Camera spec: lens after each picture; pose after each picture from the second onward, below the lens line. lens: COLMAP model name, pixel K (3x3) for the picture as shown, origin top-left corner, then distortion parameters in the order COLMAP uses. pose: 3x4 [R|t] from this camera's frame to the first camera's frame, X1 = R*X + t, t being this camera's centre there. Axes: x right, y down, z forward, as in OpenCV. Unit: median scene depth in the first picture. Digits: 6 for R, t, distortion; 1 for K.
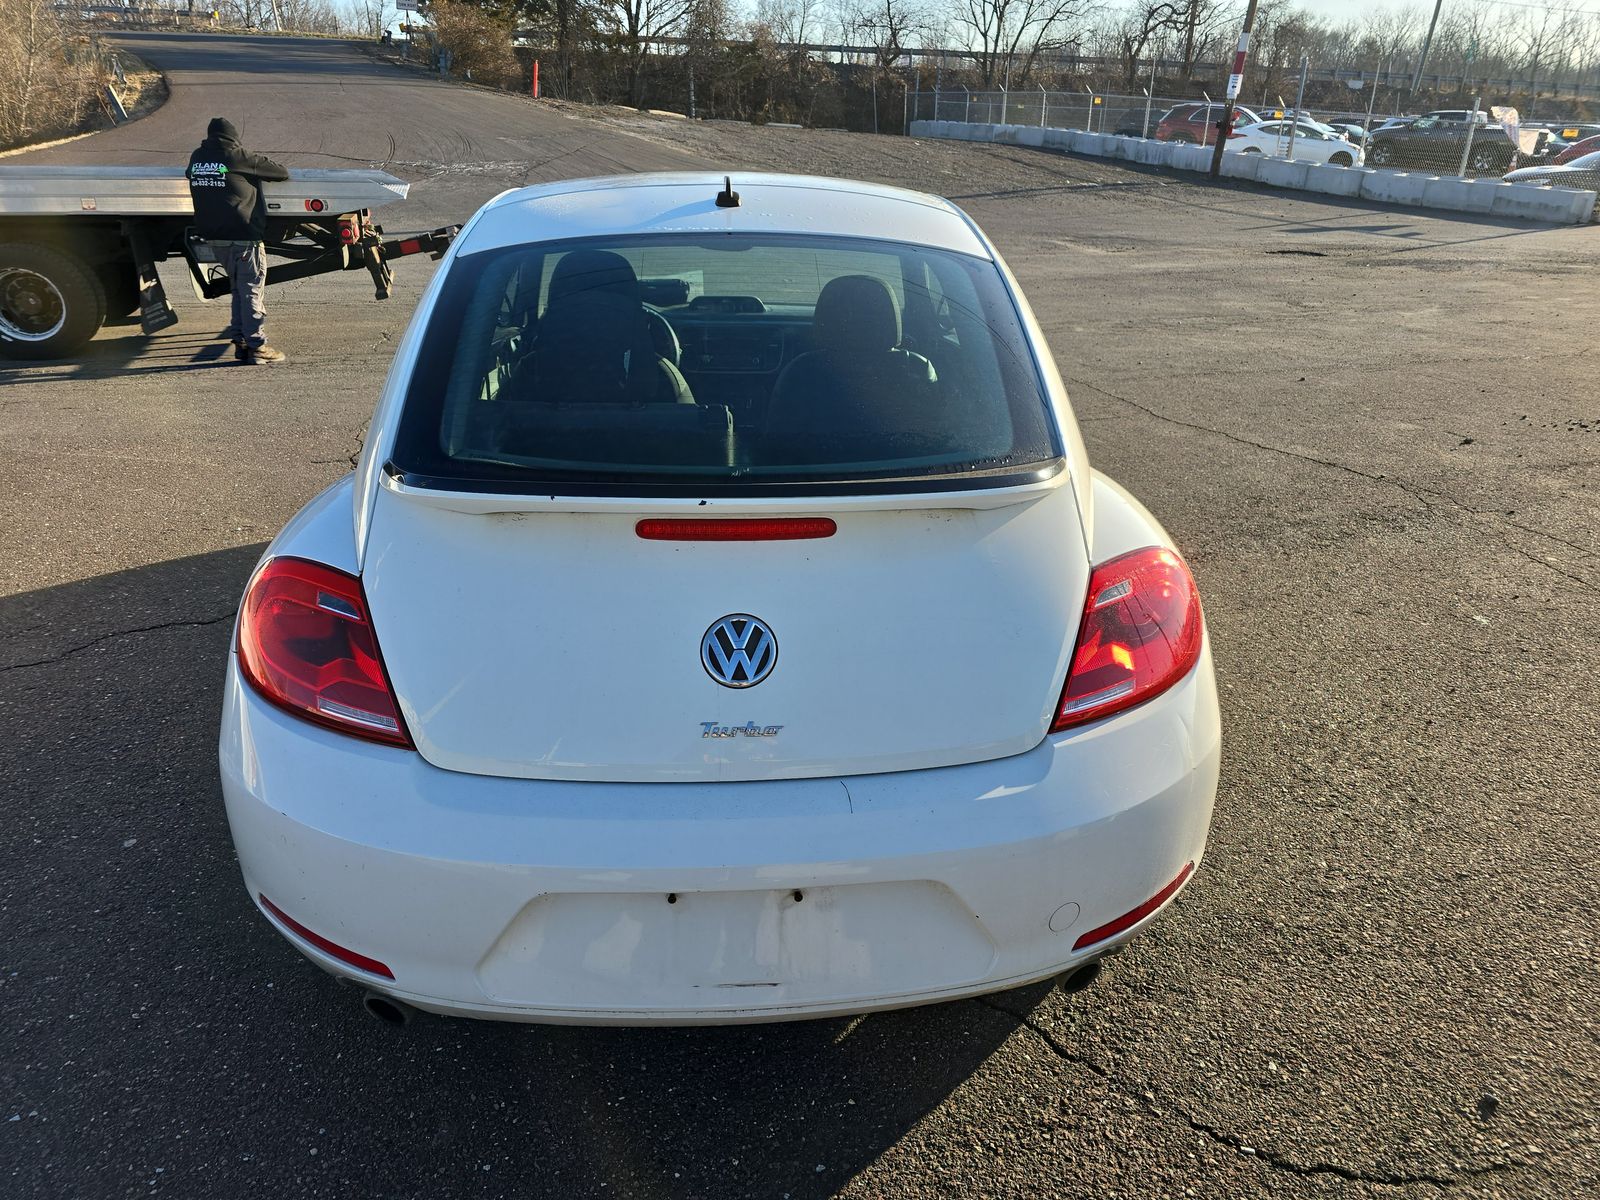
lens RADIAL K [[1083.6, 0, 803.1], [0, 1083.6, 606.4], [0, 0, 1]] dist [0.040877, -0.039364]
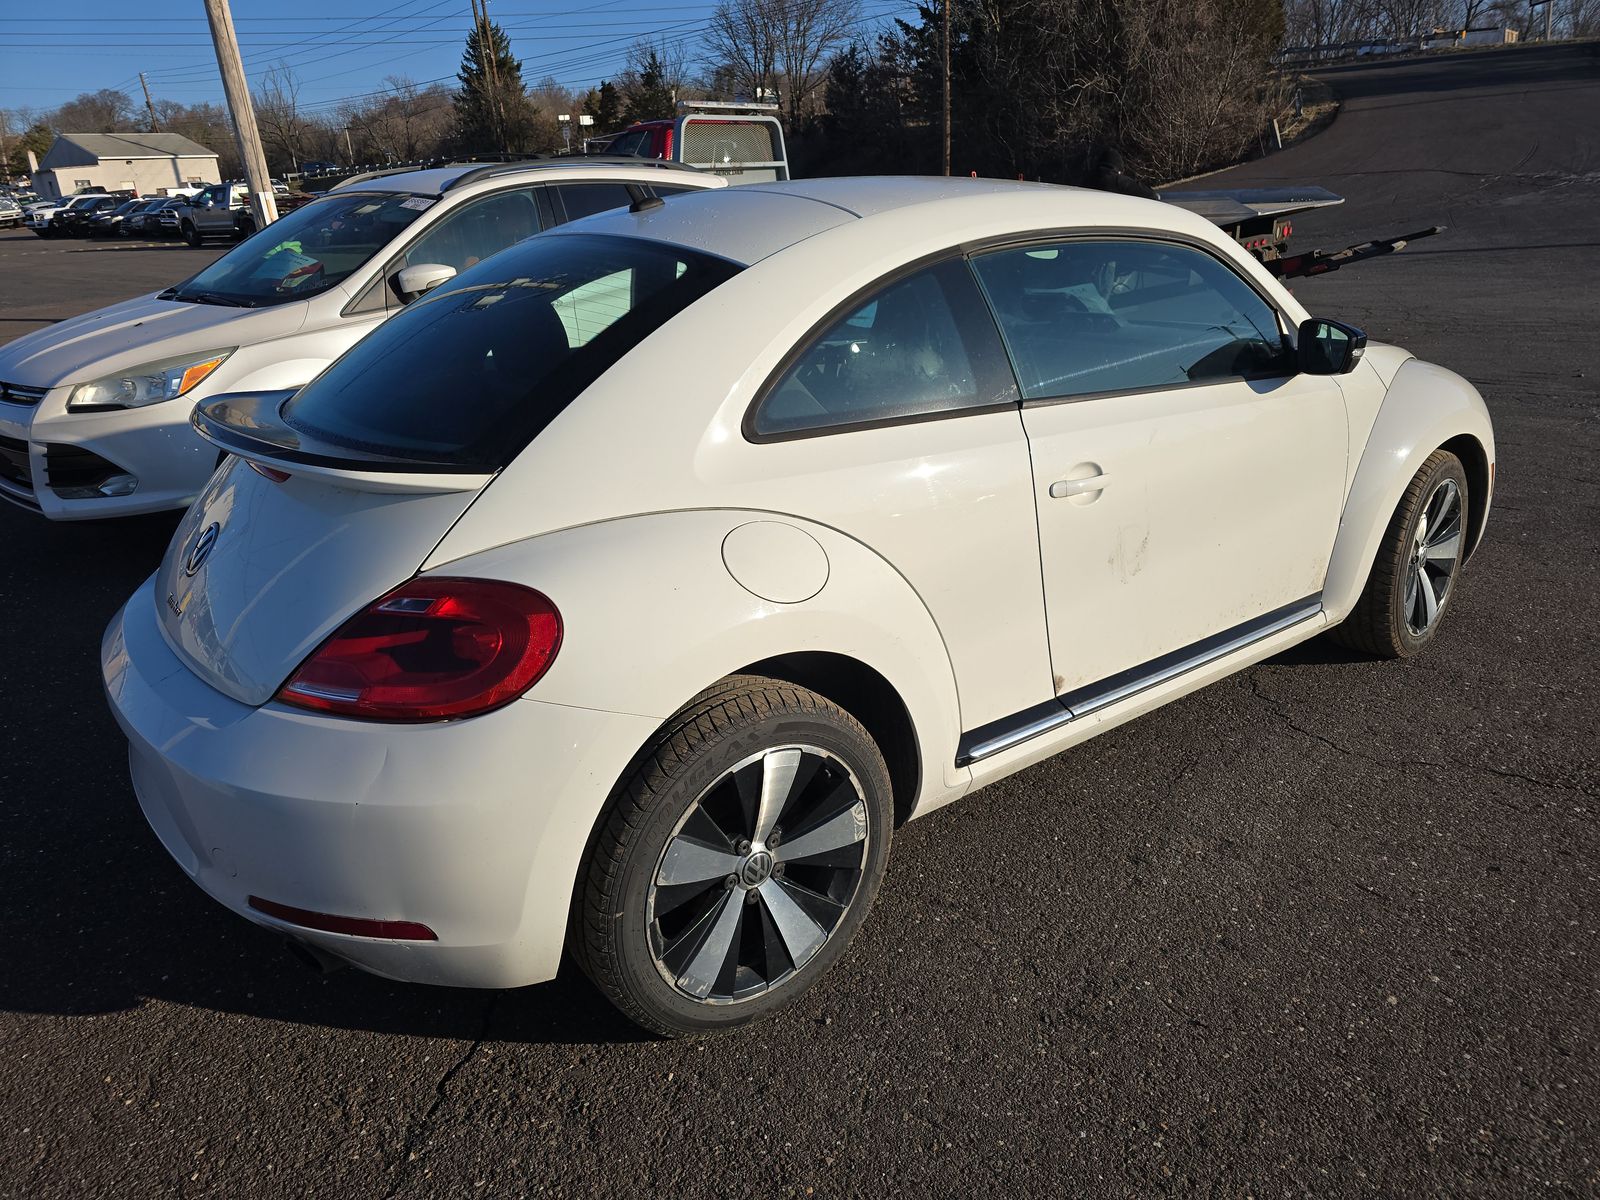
lens RADIAL K [[1083.6, 0, 798.4], [0, 1083.6, 602.0], [0, 0, 1]] dist [0.040877, -0.039364]
pose [[0.551061, 0.255993, -0.794229, 0.675962], [-0.273676, 0.954582, 0.117792, -0.122264], [0.788310, 0.152450, 0.596092, 0.382432]]
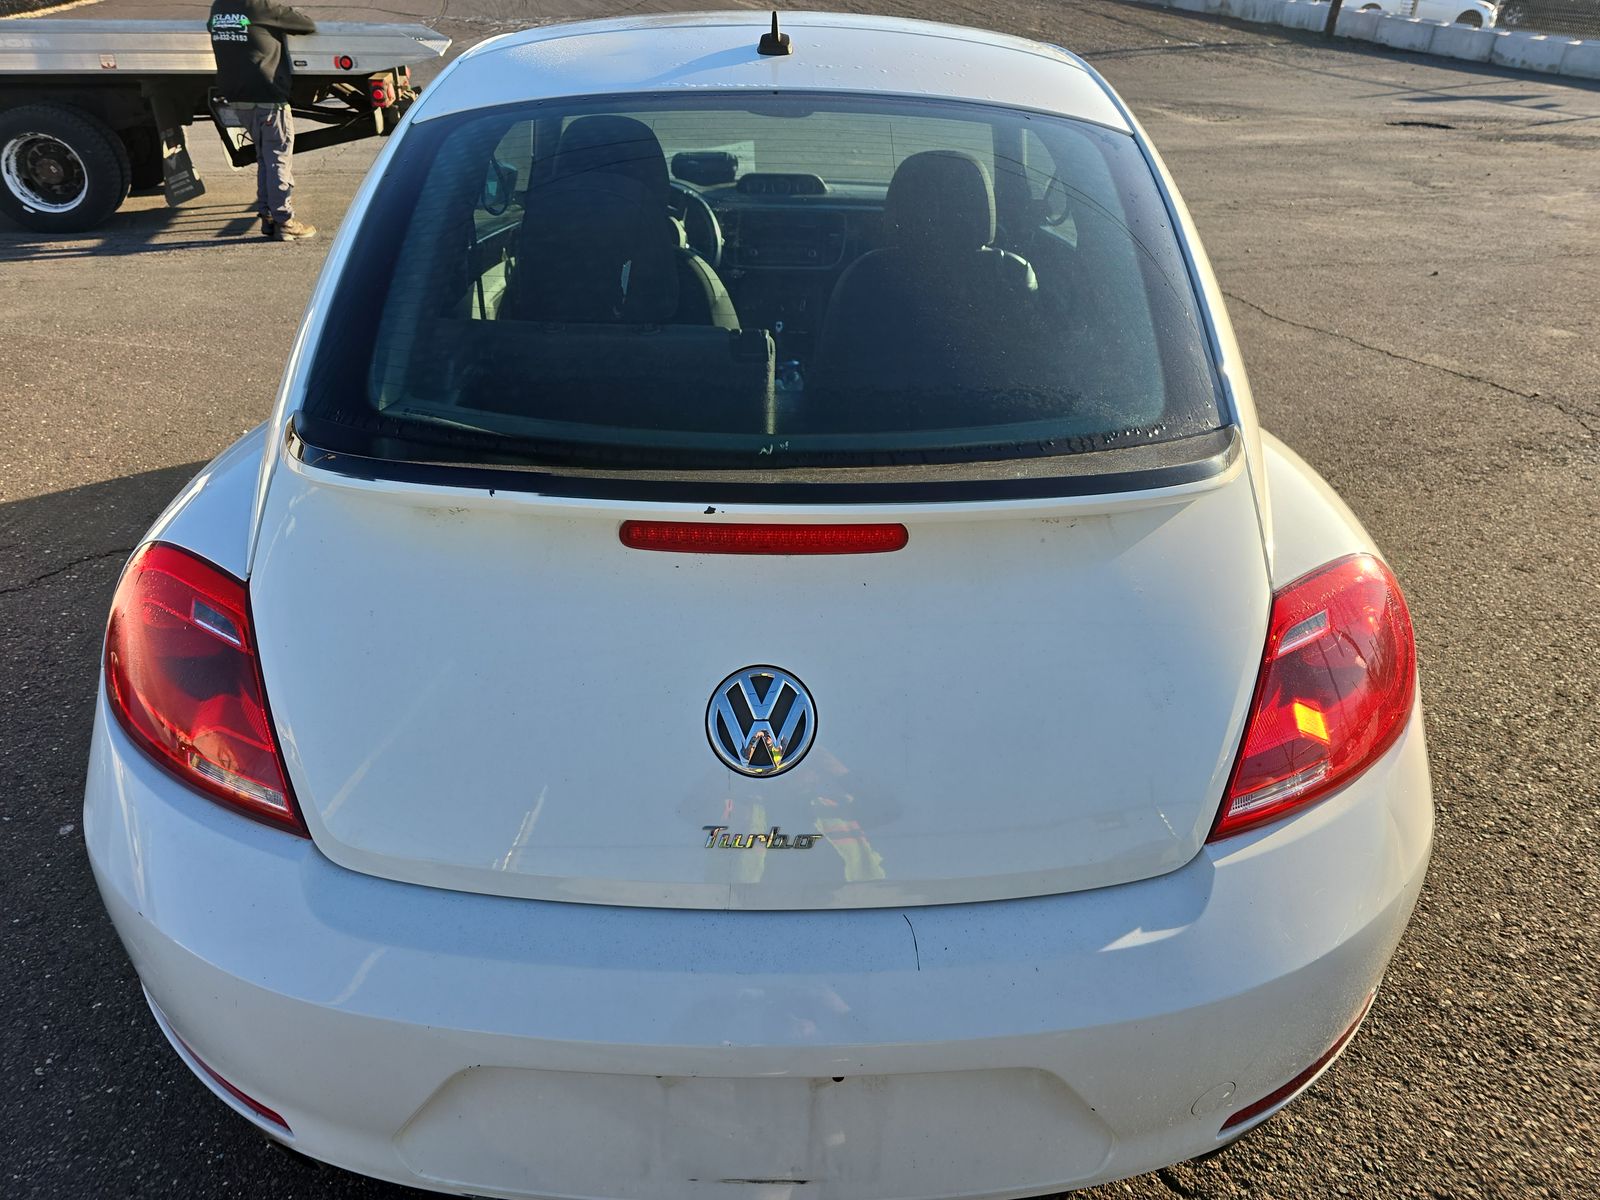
lens RADIAL K [[1083.6, 0, 798.3], [0, 1083.6, 602.4], [0, 0, 1]] dist [0.040877, -0.039364]
pose [[0.997933, 0.032307, -0.055552, 0.000085], [-0.026473, 0.994358, 0.102718, -0.051217], [0.058558, -0.101035, 0.993158, 0.156305]]
